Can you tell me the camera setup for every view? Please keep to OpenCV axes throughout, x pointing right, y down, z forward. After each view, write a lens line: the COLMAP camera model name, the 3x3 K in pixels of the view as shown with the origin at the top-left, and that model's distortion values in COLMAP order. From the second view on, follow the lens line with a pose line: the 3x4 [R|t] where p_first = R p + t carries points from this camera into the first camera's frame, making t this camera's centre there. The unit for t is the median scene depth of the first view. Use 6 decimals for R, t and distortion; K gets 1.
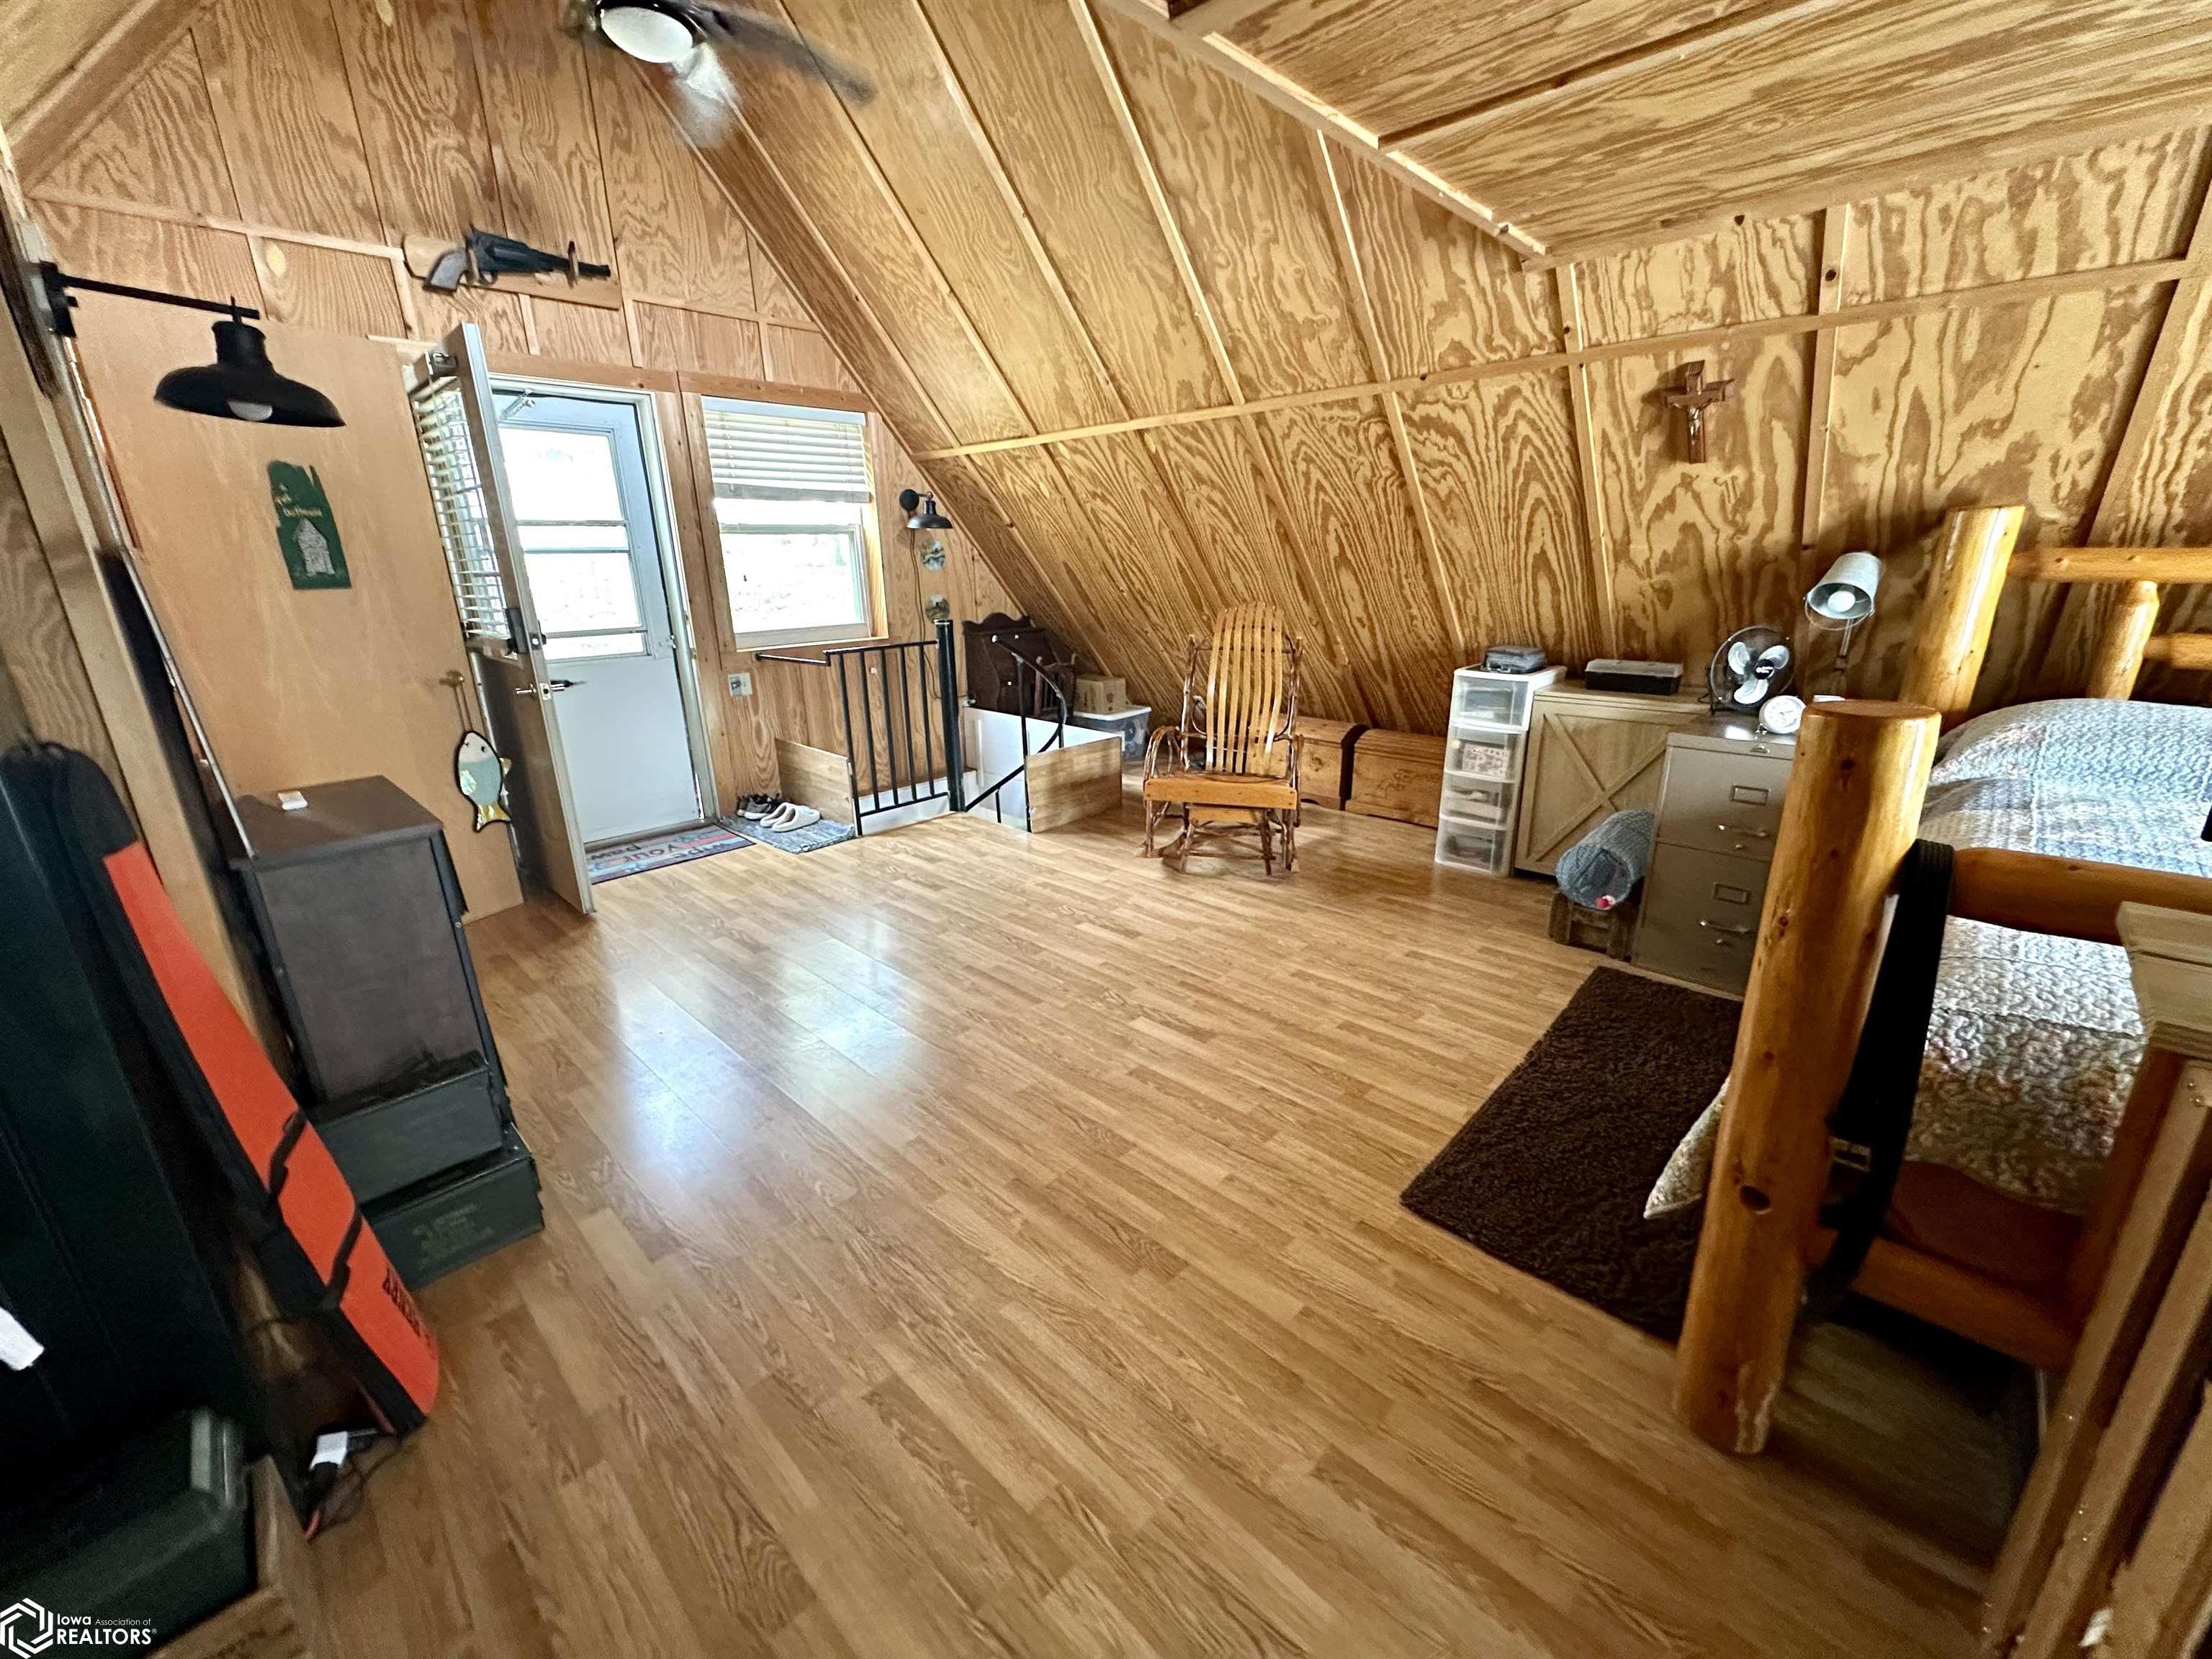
lens RADIAL K [[880.8, 0, 1106.0], [0, 880.8, 828.1], [0, 0, 1]] dist [-0.003700, 0.000738]
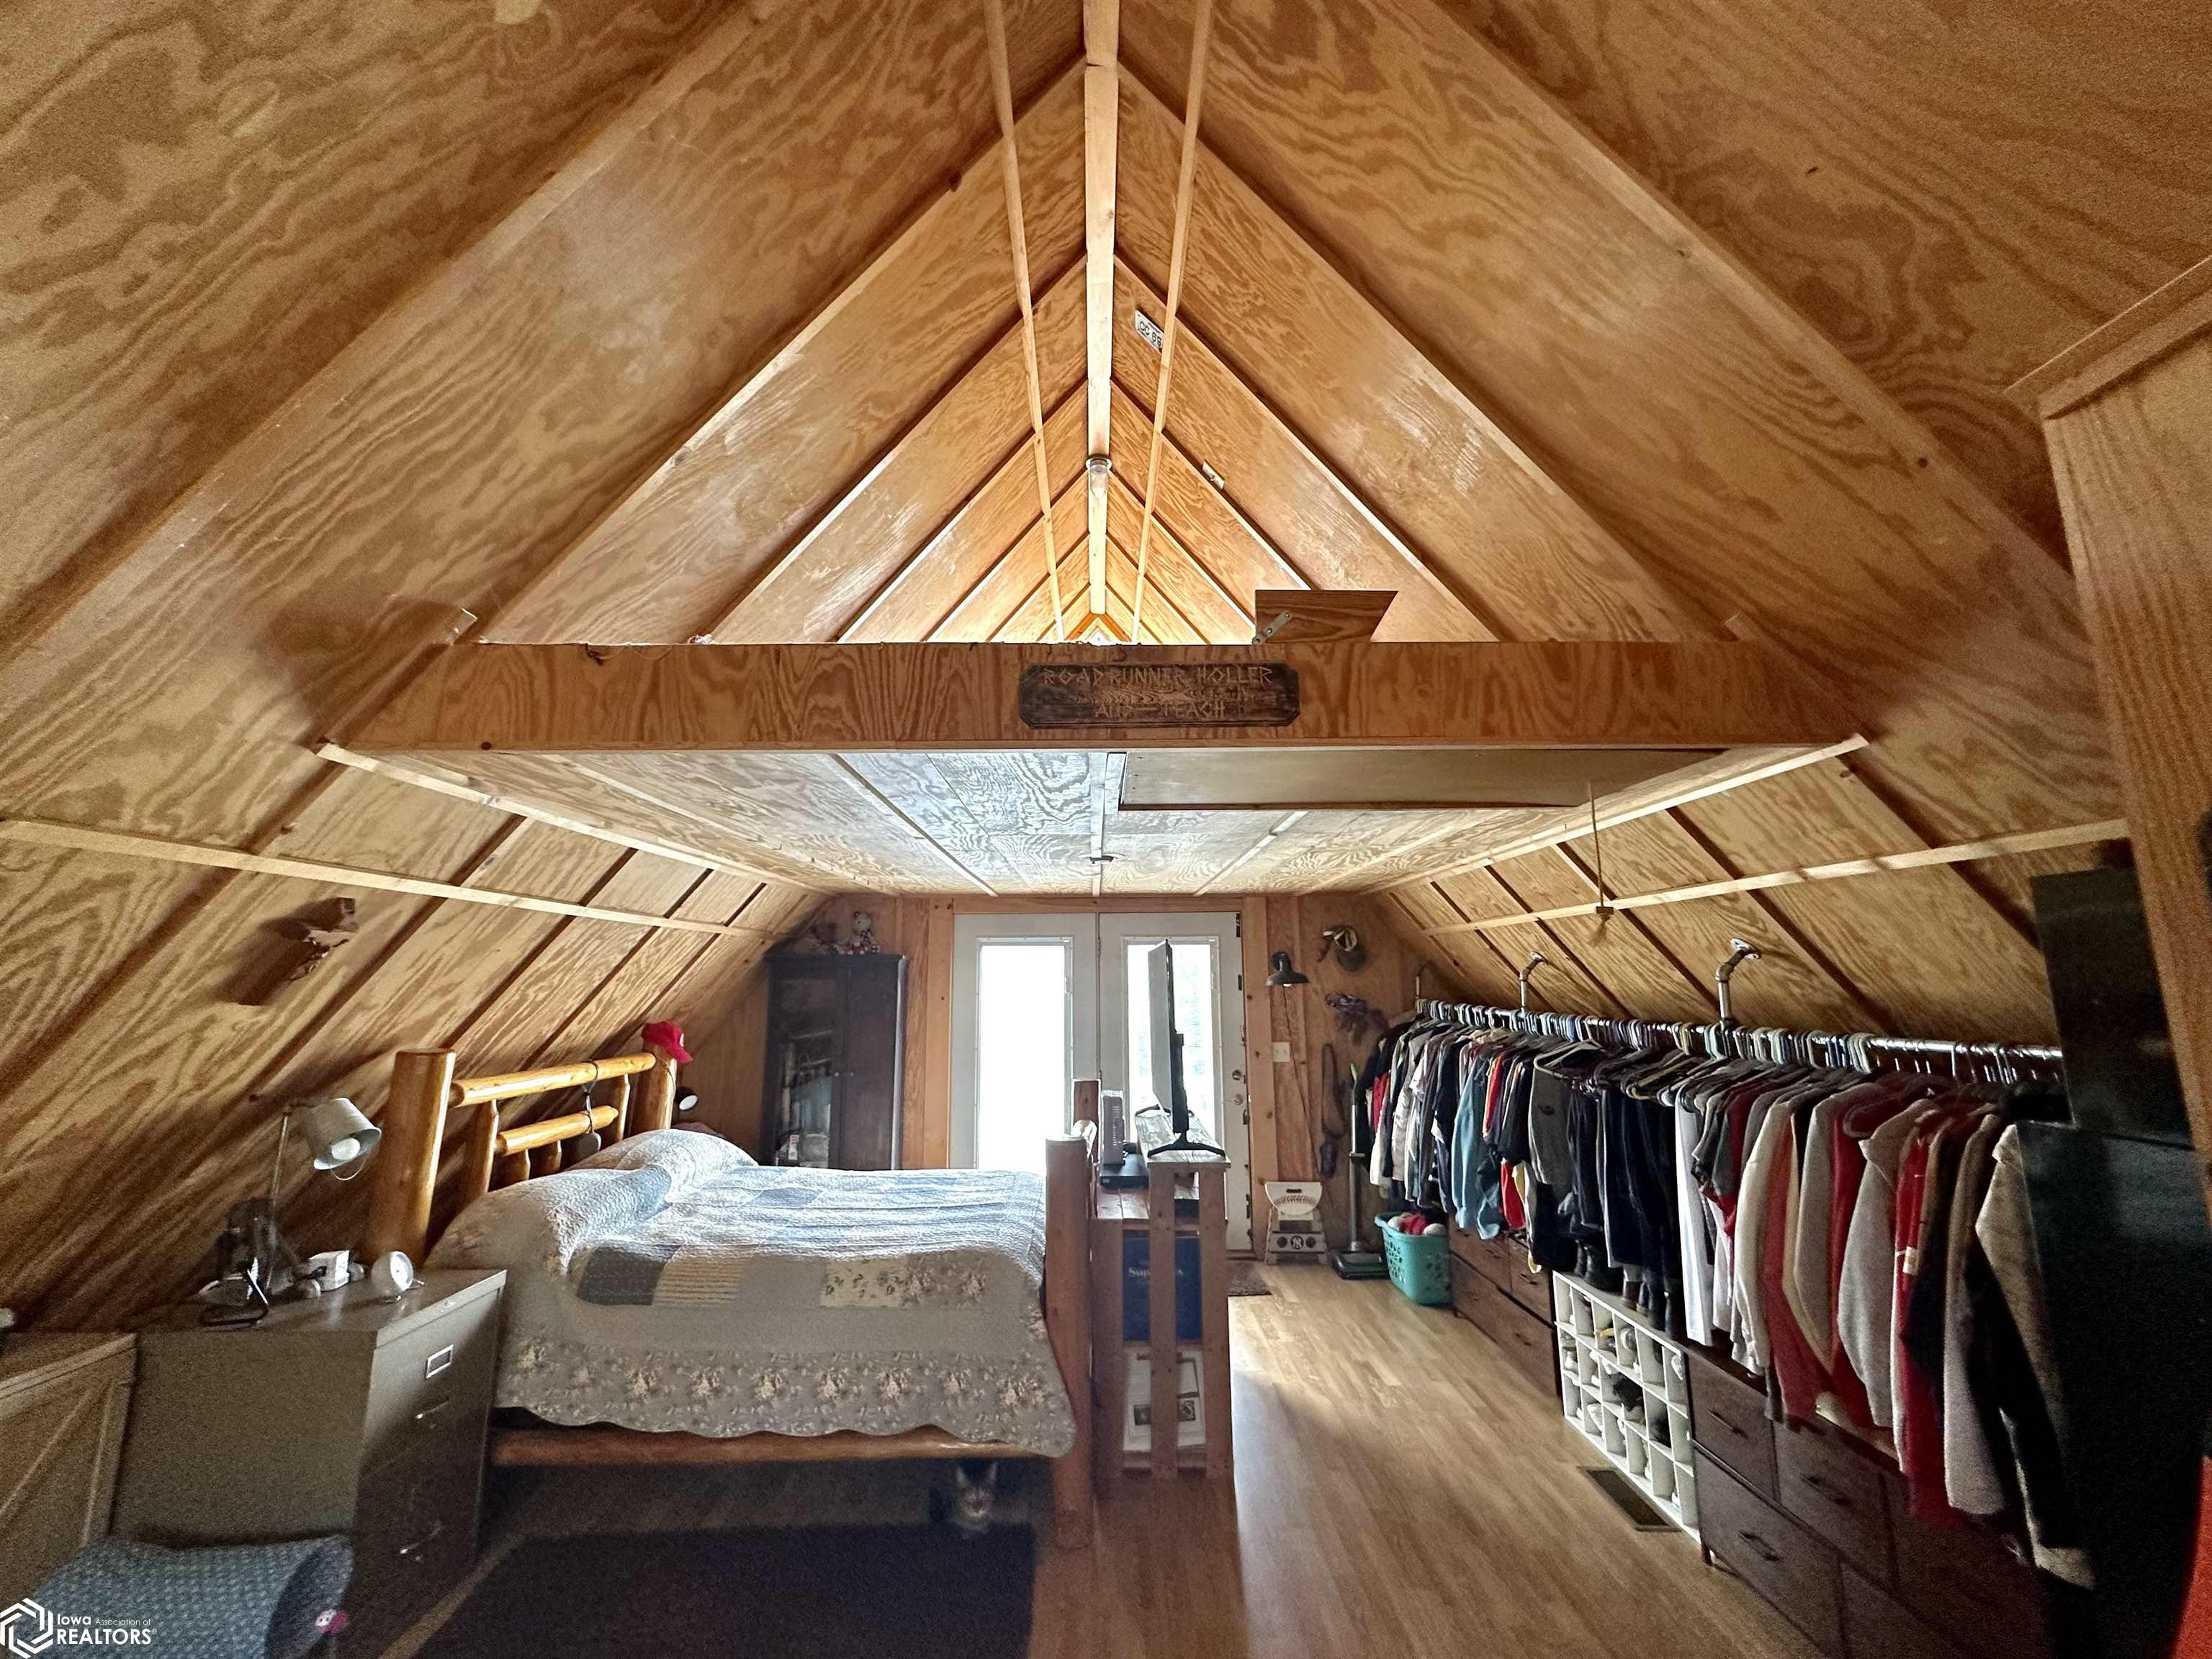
lens RADIAL K [[880.8, 0, 1106.0], [0, 880.8, 828.2], [0, 0, 1]] dist [-0.003700, 0.000738]
pose [[-0.701942, 0.147657, 0.696760, -0.295293], [0.230356, 0.972761, 0.025923, -0.277624], [-0.673953, 0.178700, -0.716836, 0.684691]]
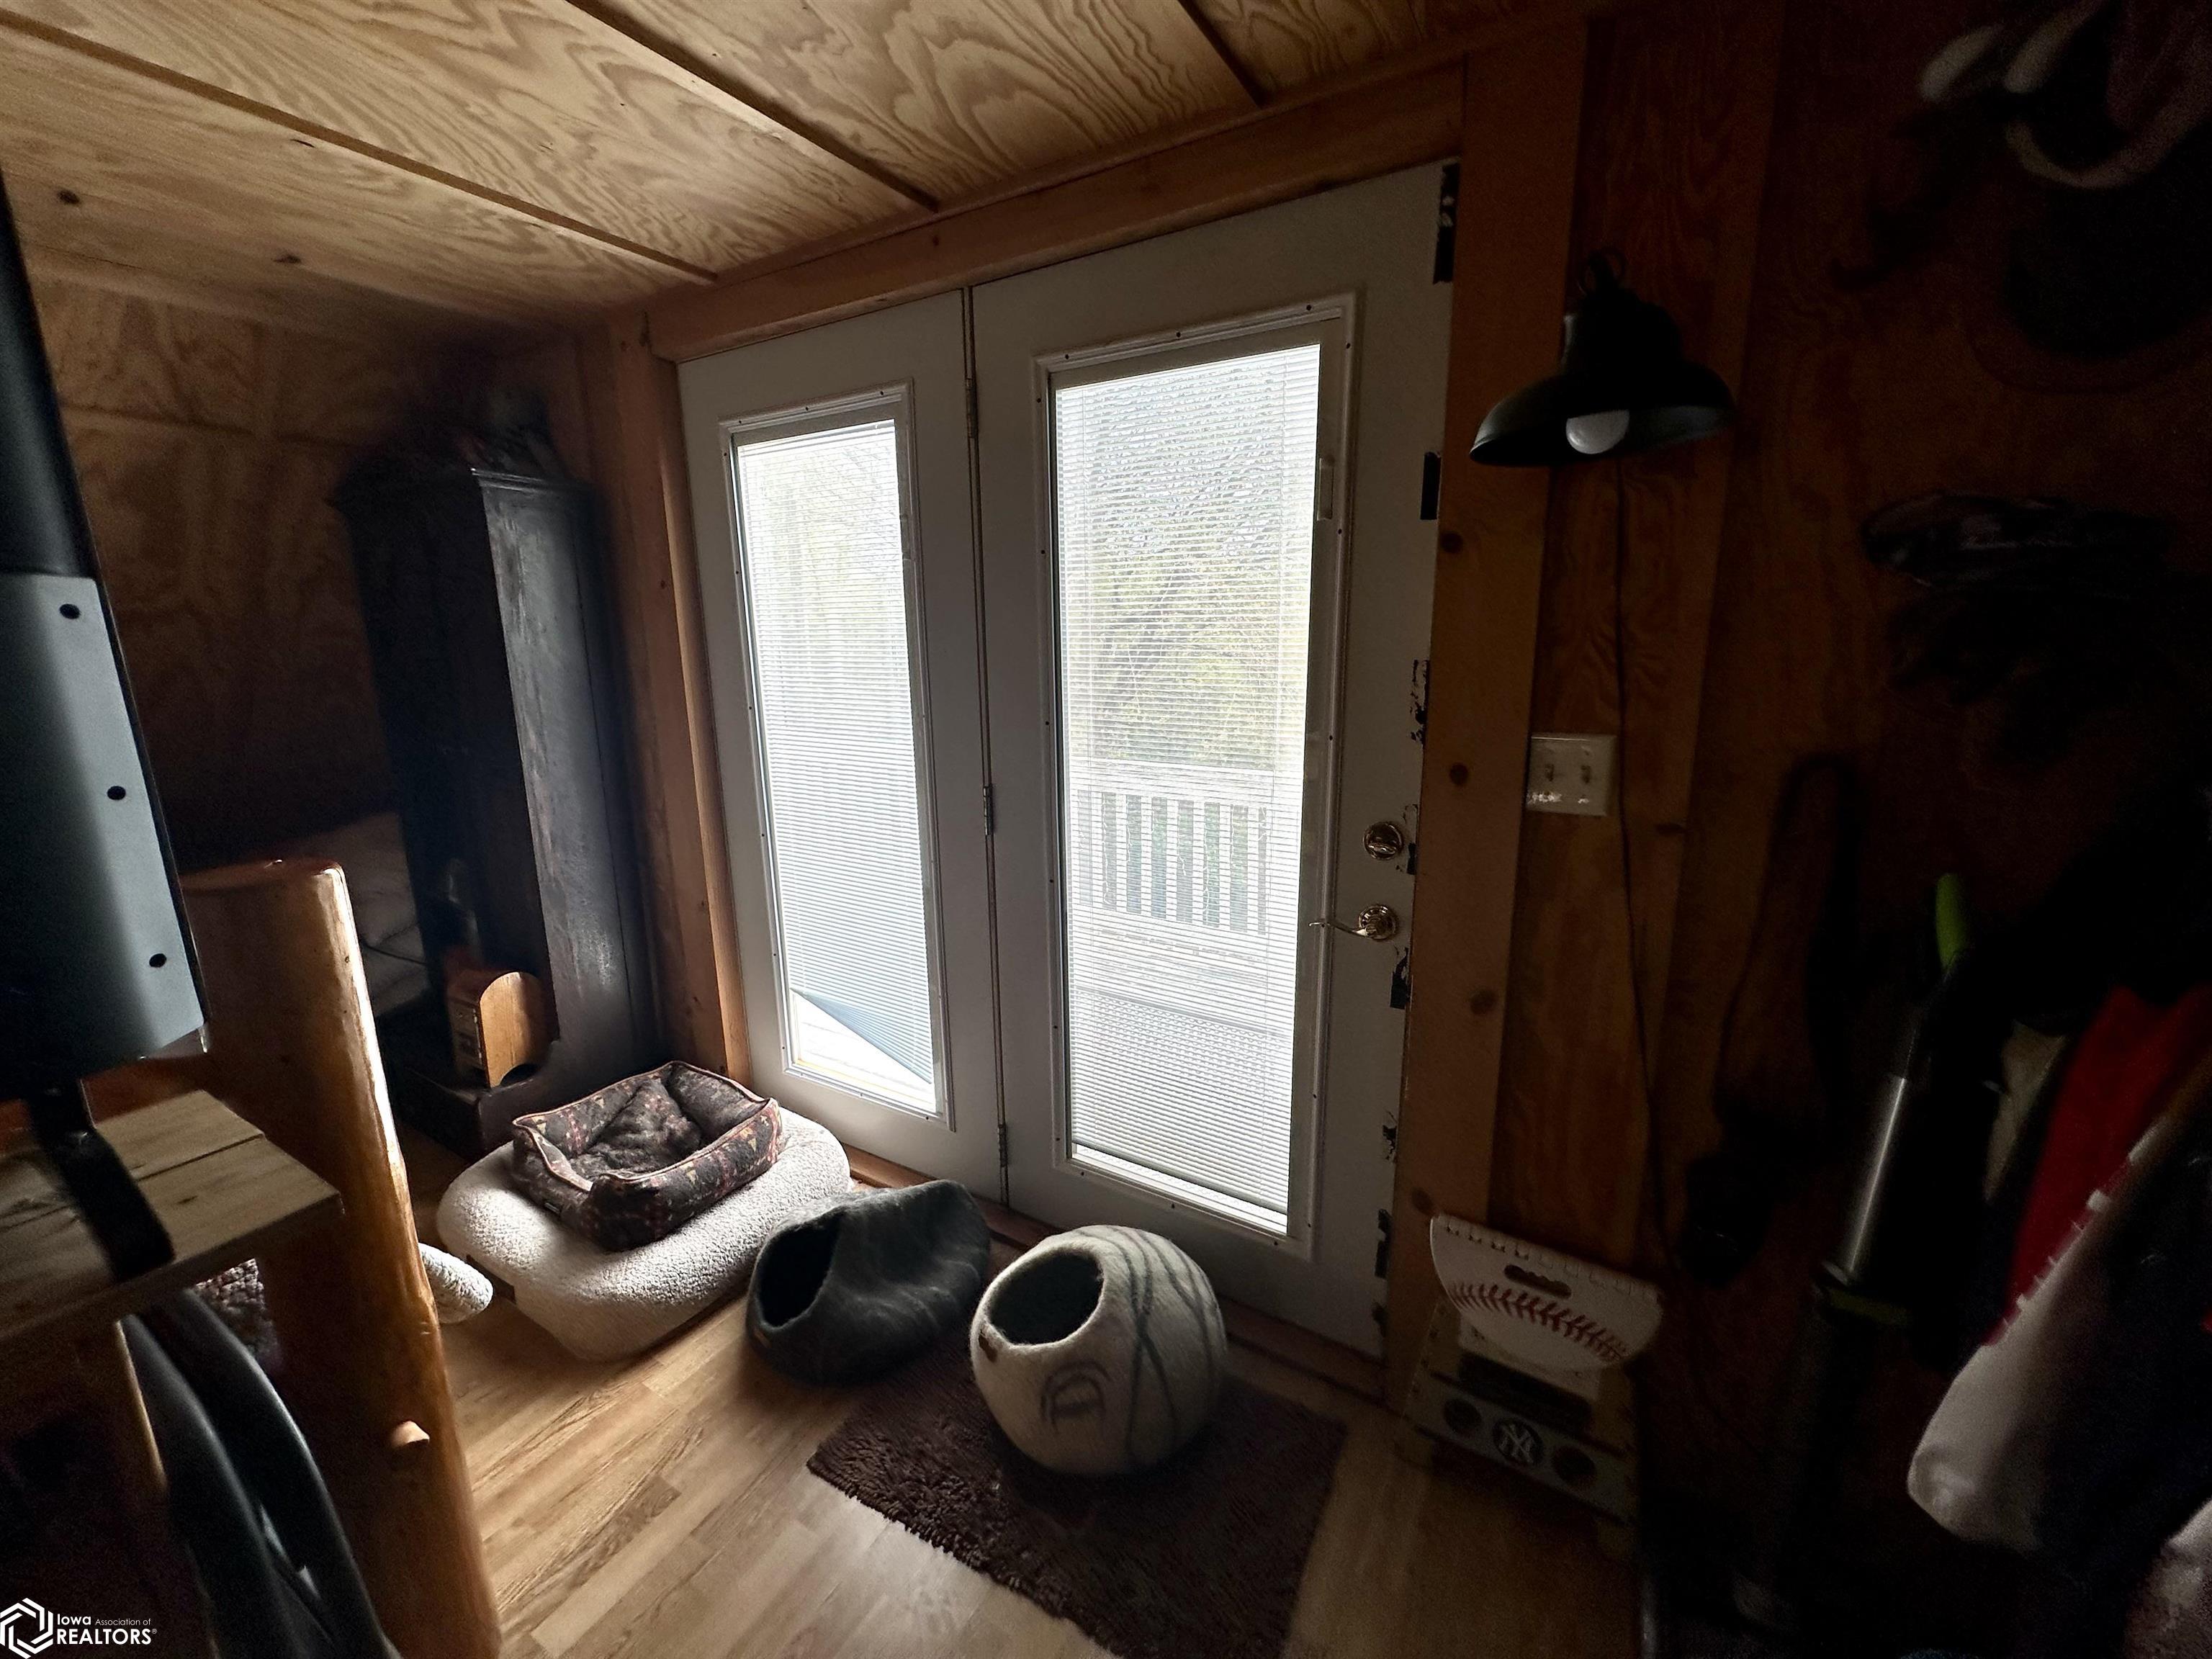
lens RADIAL K [[880.8, 0, 1098.3], [0, 880.8, 823.0], [0, 0, 1]] dist [-0.003700, 0.000738]
pose [[-0.227470, -0.182129, 0.956601, 0.217617], [0.298164, 0.922145, 0.246469, 0.027872], [-0.927014, 0.341289, -0.155456, -0.155789]]
